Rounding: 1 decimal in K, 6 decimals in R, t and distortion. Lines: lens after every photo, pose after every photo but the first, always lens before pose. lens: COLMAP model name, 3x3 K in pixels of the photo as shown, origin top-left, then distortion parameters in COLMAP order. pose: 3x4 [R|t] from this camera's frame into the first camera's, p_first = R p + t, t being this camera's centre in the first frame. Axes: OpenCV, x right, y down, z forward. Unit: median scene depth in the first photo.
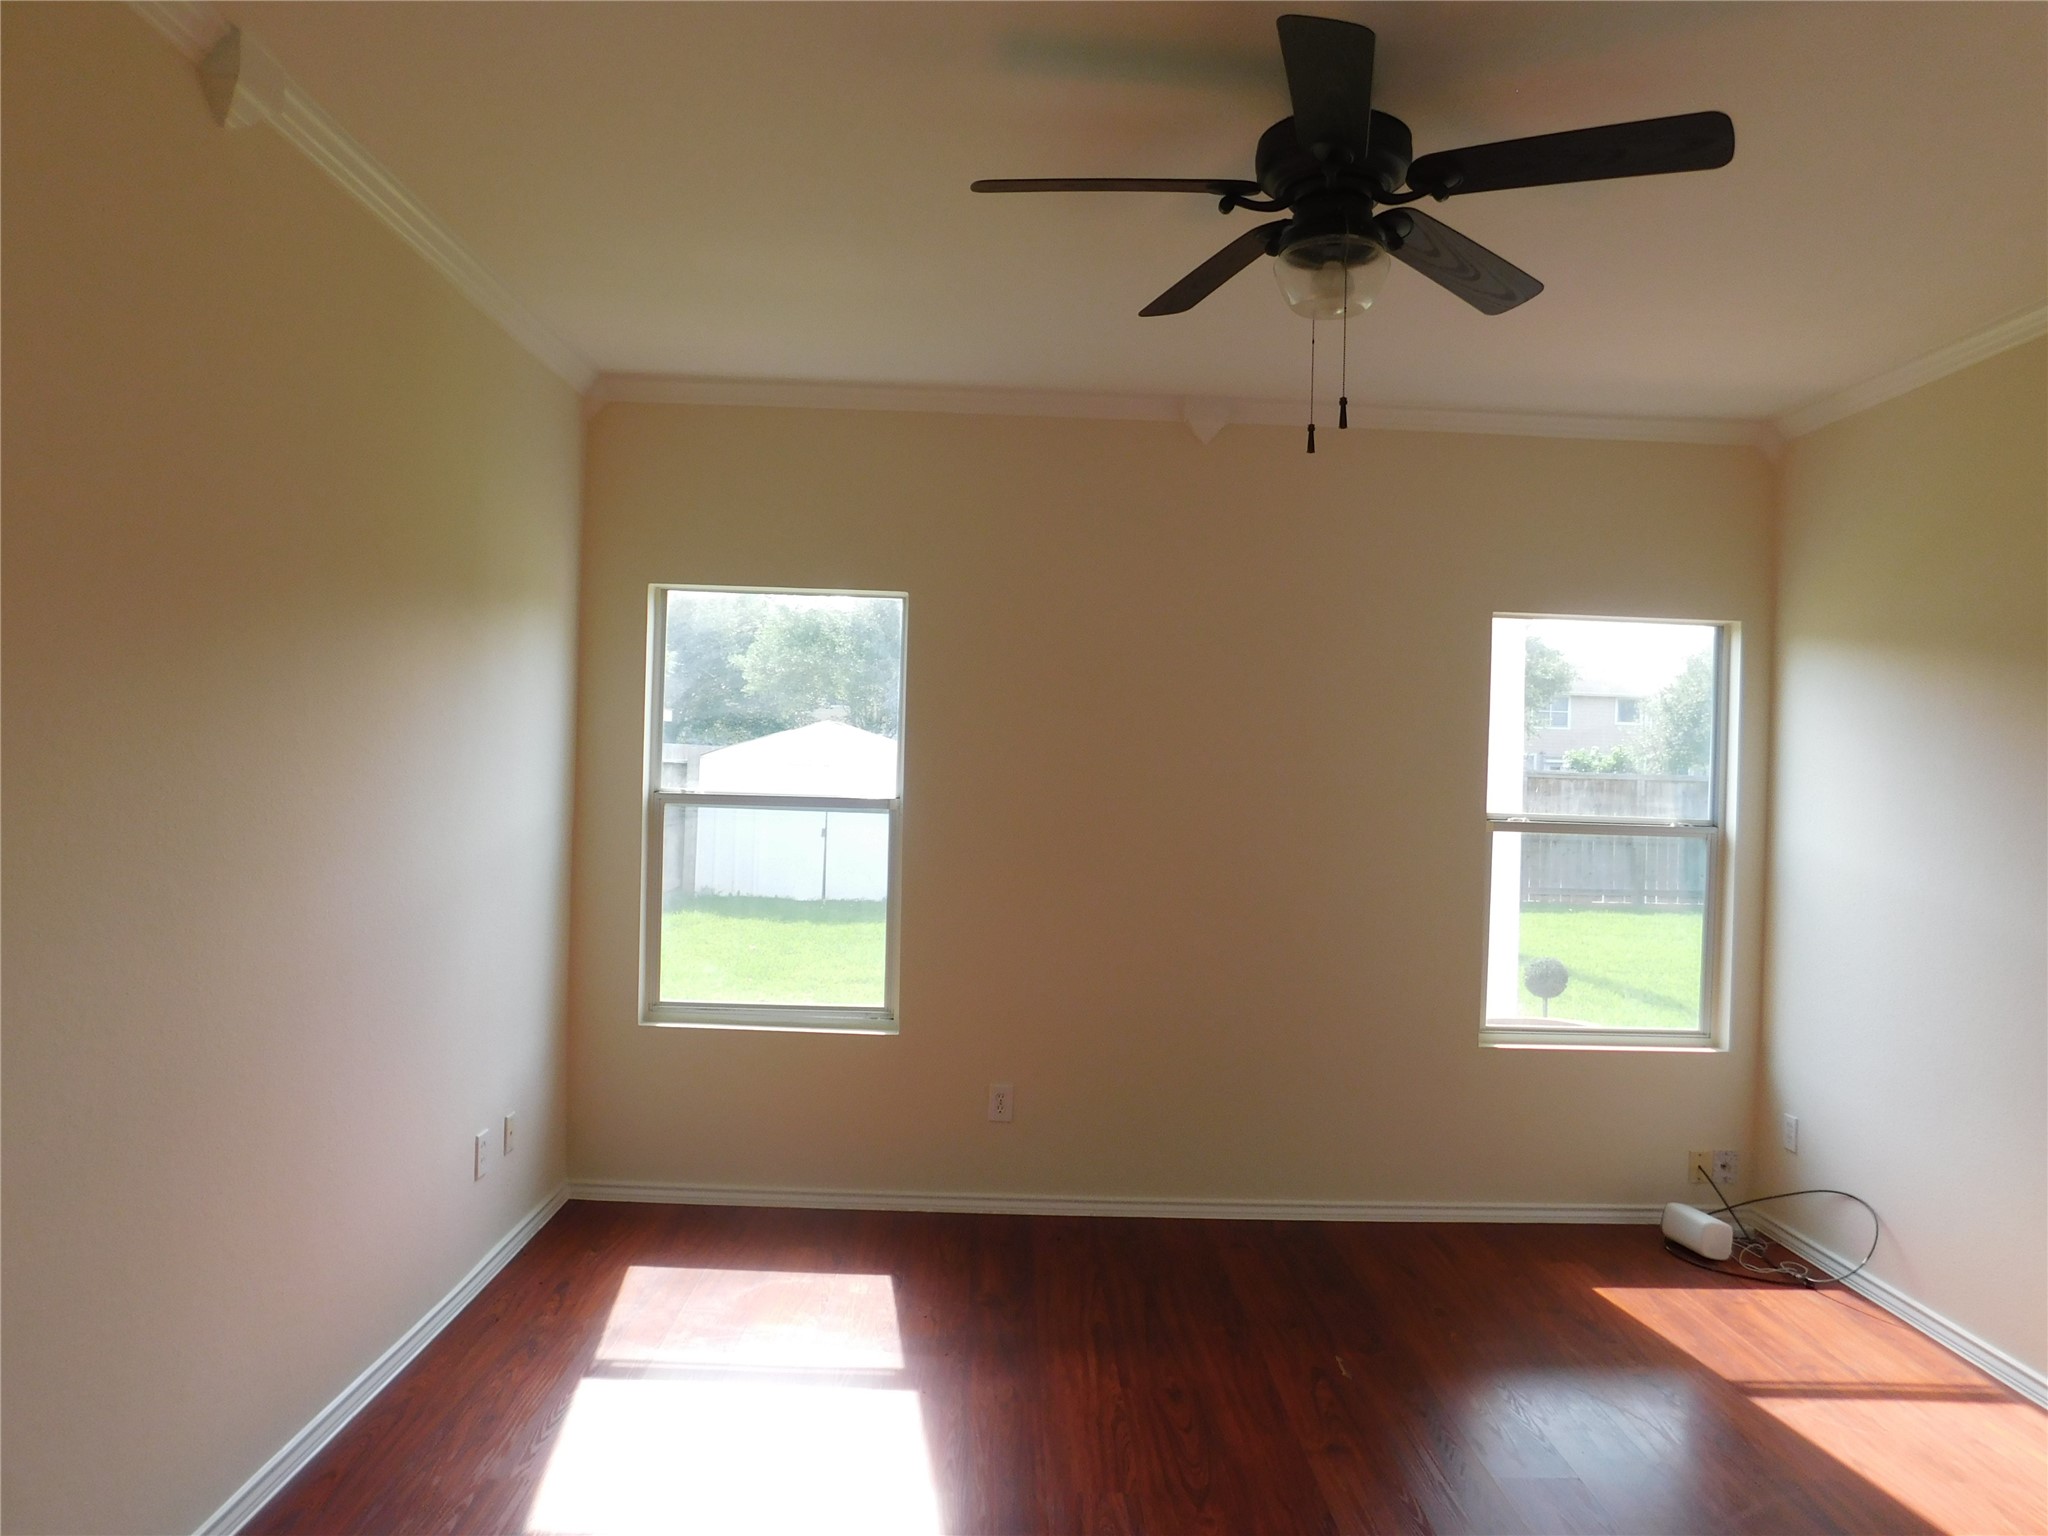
lens RADIAL K [[1353.4, 0, 1033.3], [0, 1353.4, 761.2], [0, 0, 1]] dist [-0.074978, 0.061229]
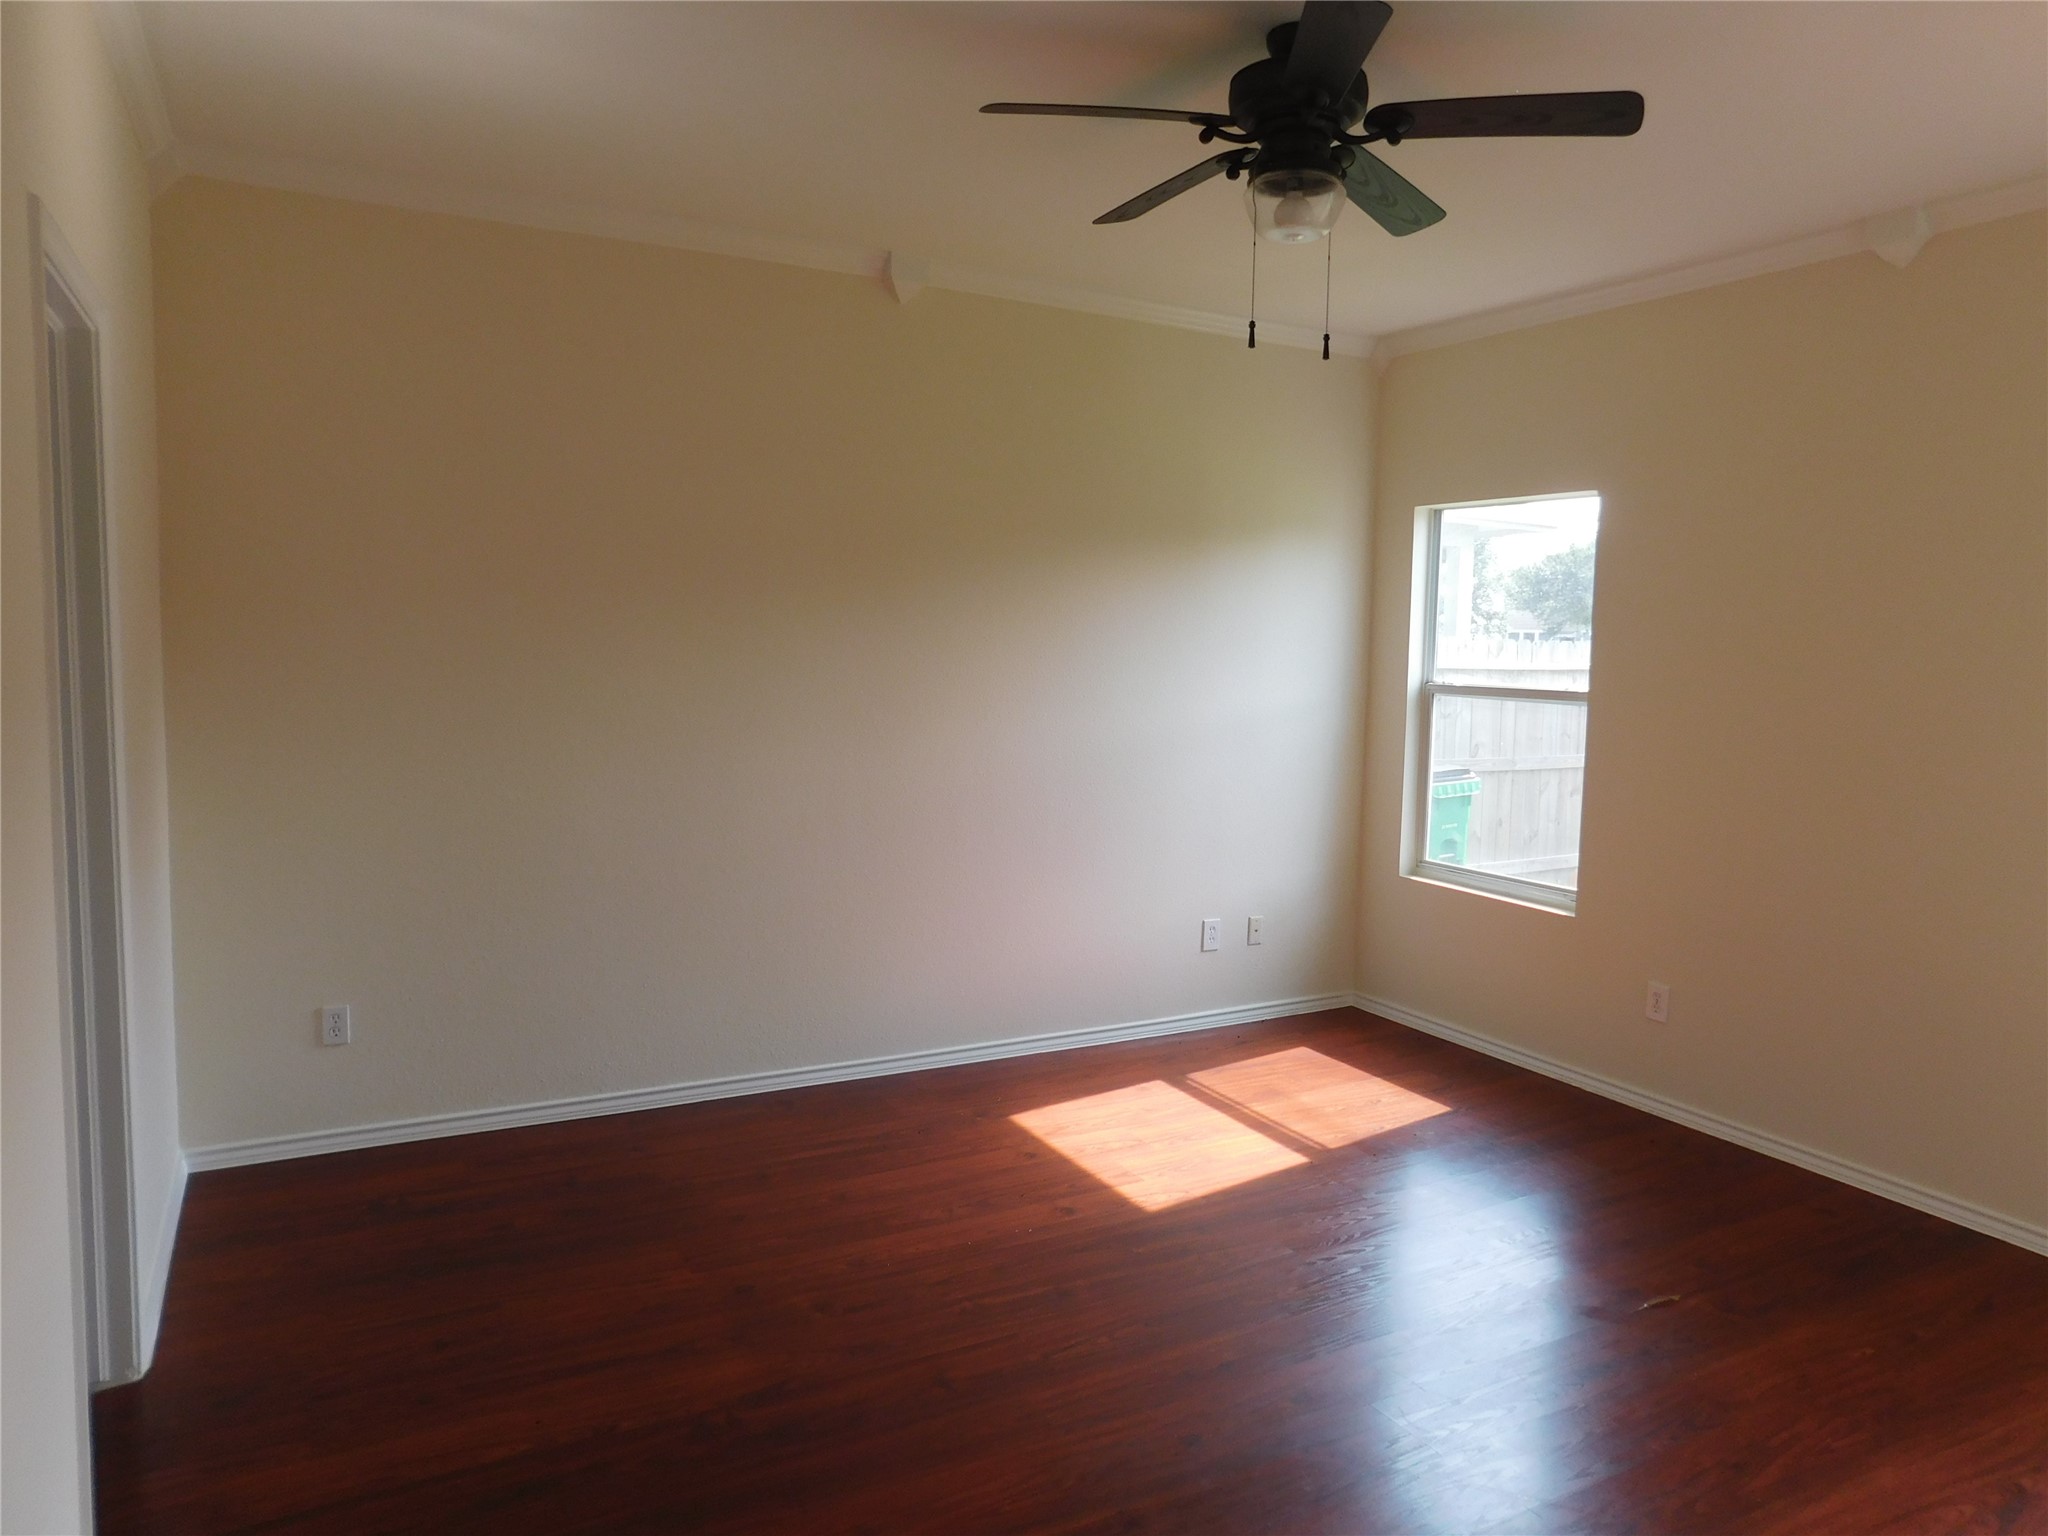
lens RADIAL K [[1353.4, 0, 1033.3], [0, 1353.4, 761.2], [0, 0, 1]] dist [-0.074978, 0.061229]
pose [[0.476551, 0.059938, -0.877101, 0.605318], [-0.011295, 0.998008, 0.062063, 0.021818], [0.879074, -0.019669, 0.476279, 0.135760]]
